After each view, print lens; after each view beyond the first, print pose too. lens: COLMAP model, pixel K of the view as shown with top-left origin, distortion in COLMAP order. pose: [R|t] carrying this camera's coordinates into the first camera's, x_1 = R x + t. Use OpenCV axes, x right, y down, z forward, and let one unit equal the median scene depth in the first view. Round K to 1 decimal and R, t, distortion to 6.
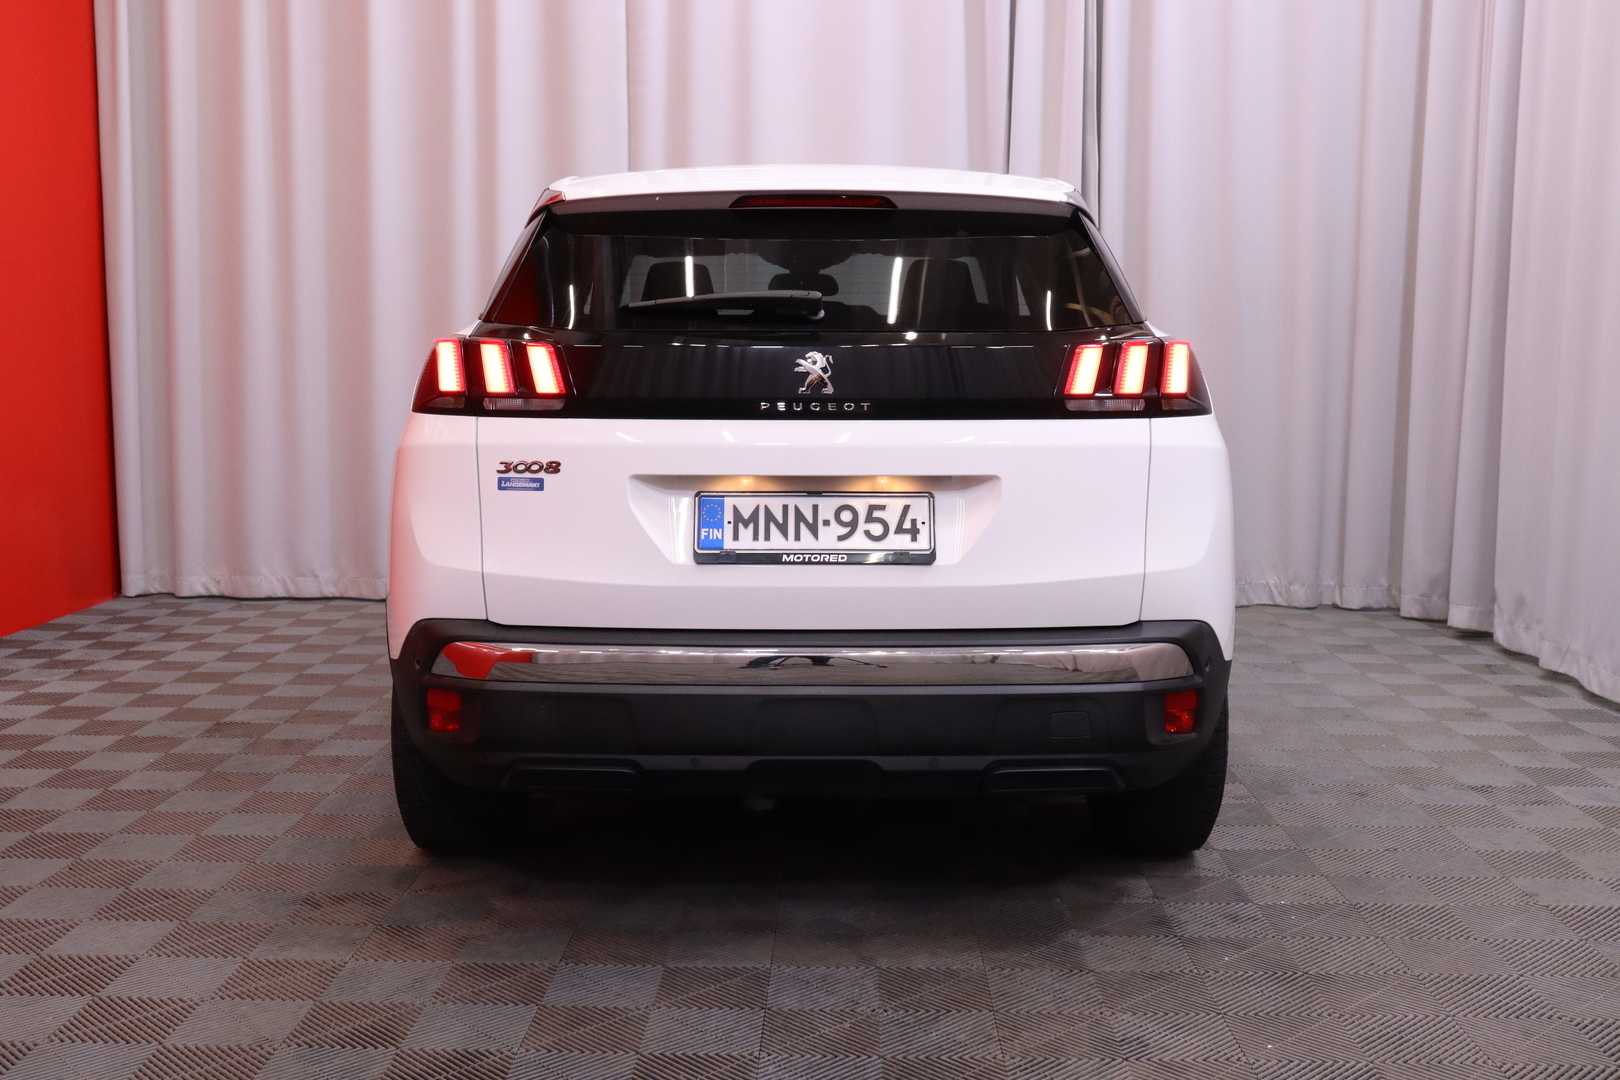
lens RADIAL K [[1715.5, 0, 802.3], [0, 1715.5, 541.2], [0, 0, 1]] dist [-0.049539, 0.000000]
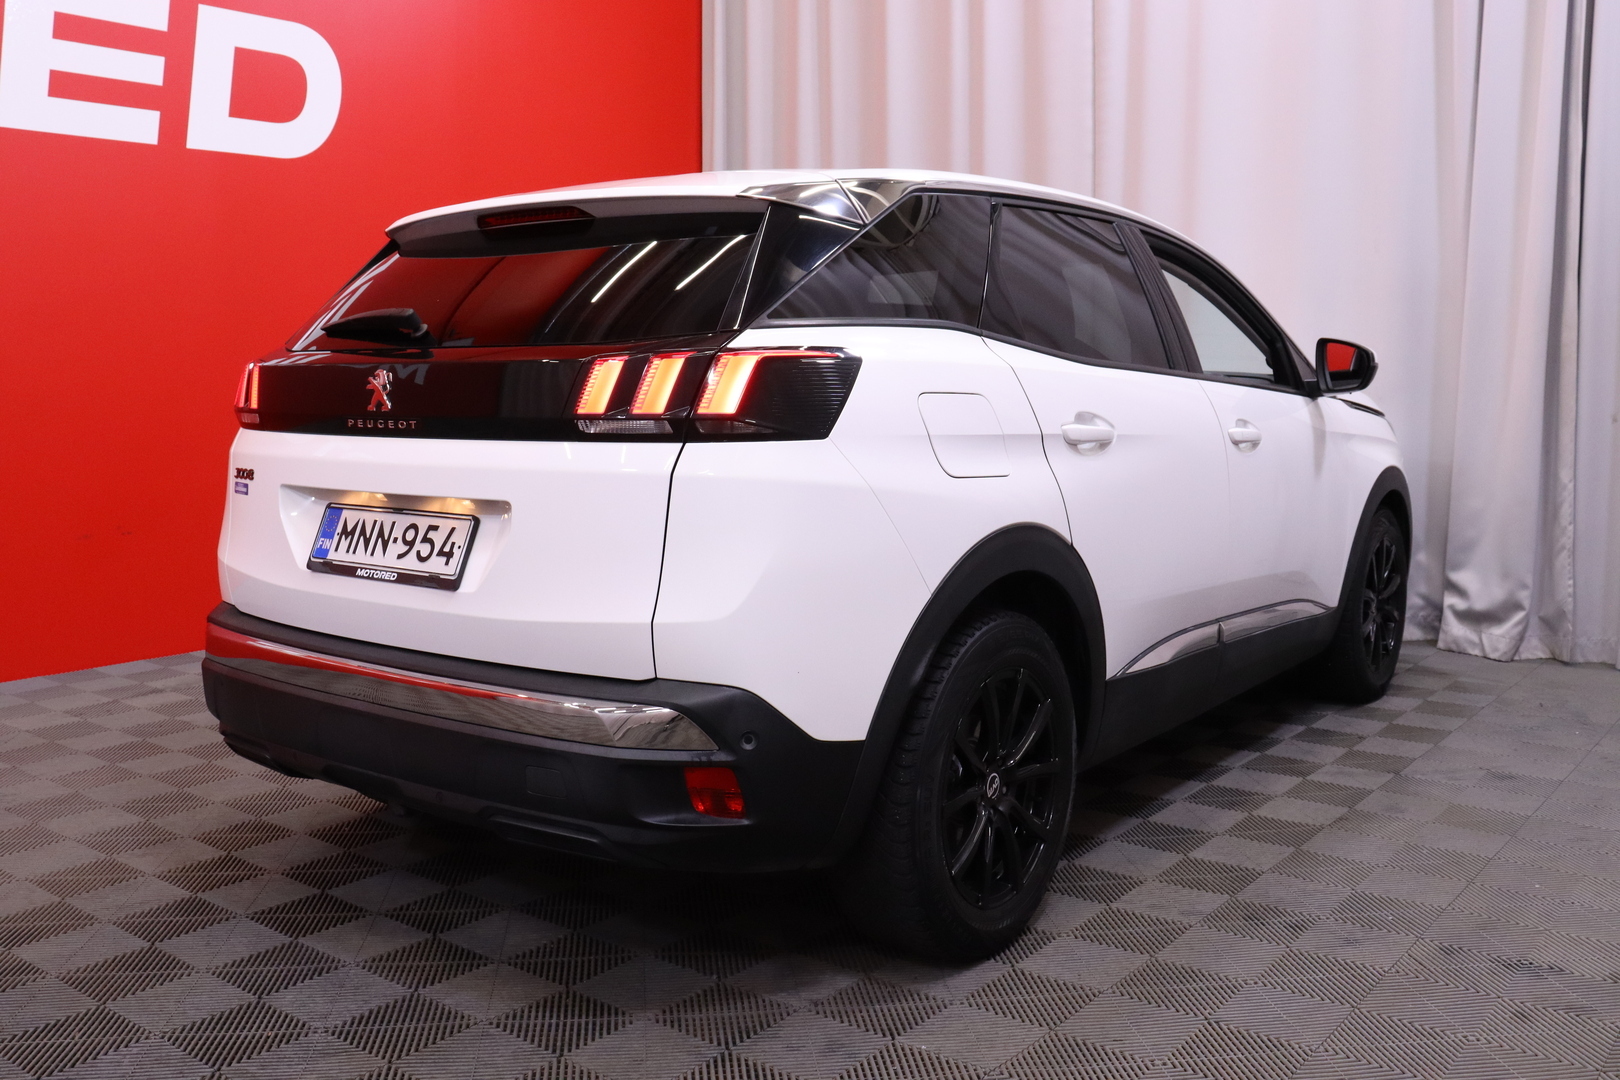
lens RADIAL K [[1461.5, 0, 817.7], [0, 1461.5, 571.3], [0, 0, 1]] dist [-0.054196, 0.024257]
pose [[0.793769, 0.078156, -0.603177, 0.718214], [-0.063920, 0.996937, 0.045059, -0.046410], [0.604851, 0.002789, 0.796334, 0.471896]]
